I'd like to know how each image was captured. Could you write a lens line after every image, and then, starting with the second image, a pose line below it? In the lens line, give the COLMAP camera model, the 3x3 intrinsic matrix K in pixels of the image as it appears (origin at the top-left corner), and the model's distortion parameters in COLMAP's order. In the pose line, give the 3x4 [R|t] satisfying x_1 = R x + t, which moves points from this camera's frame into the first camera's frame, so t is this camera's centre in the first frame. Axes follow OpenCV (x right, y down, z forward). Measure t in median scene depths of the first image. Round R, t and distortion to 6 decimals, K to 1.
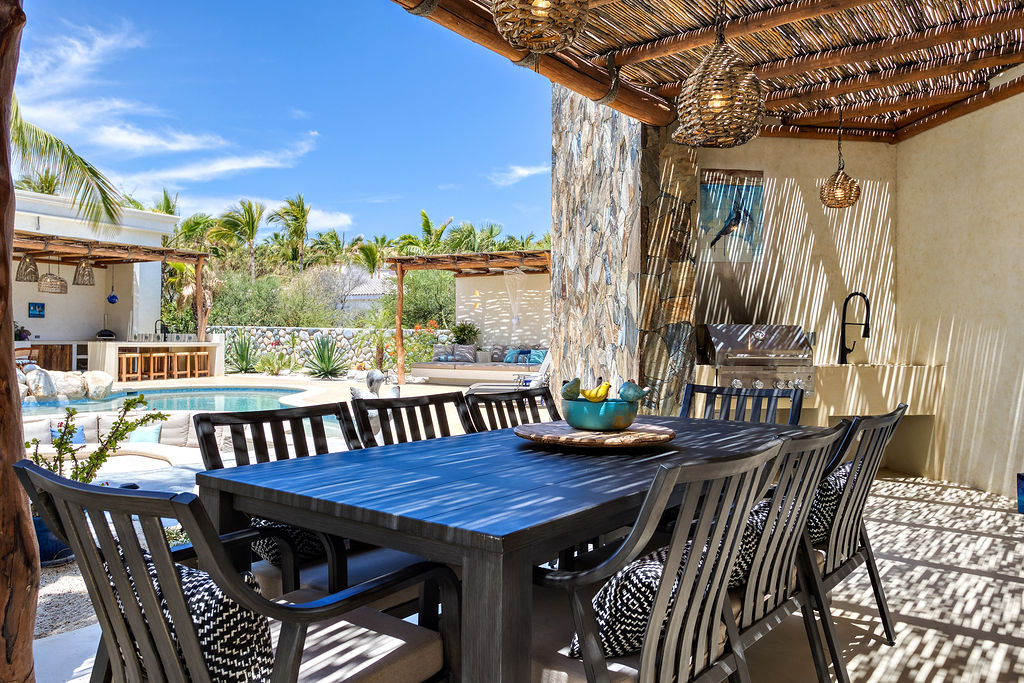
lens RADIAL K [[816.3, 0, 521.7], [0, 816.3, 341.3], [0, 0, 1]] dist [0.054600, -0.035229]
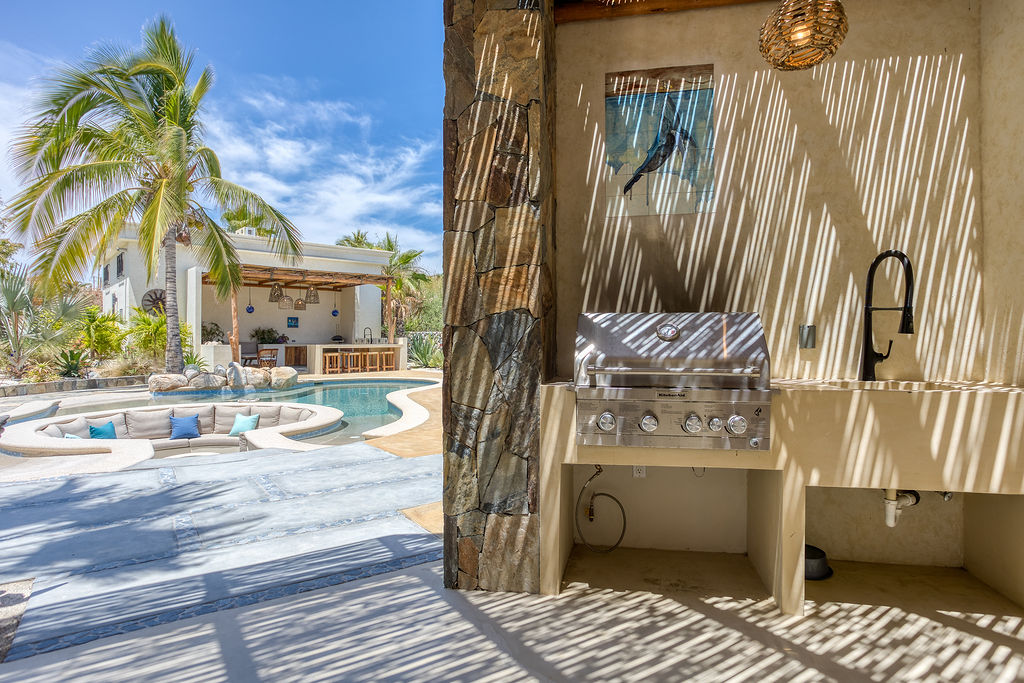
lens RADIAL K [[596.4, 0, 509.8], [0, 596.4, 334.5], [0, 0, 1]] dist [-0.010557, 0.017458]
pose [[0.942038, -0.009554, -0.335371, 0.289788], [0.005202, 0.999890, -0.013874, -0.000542], [0.335467, 0.011326, 0.941984, 0.519333]]
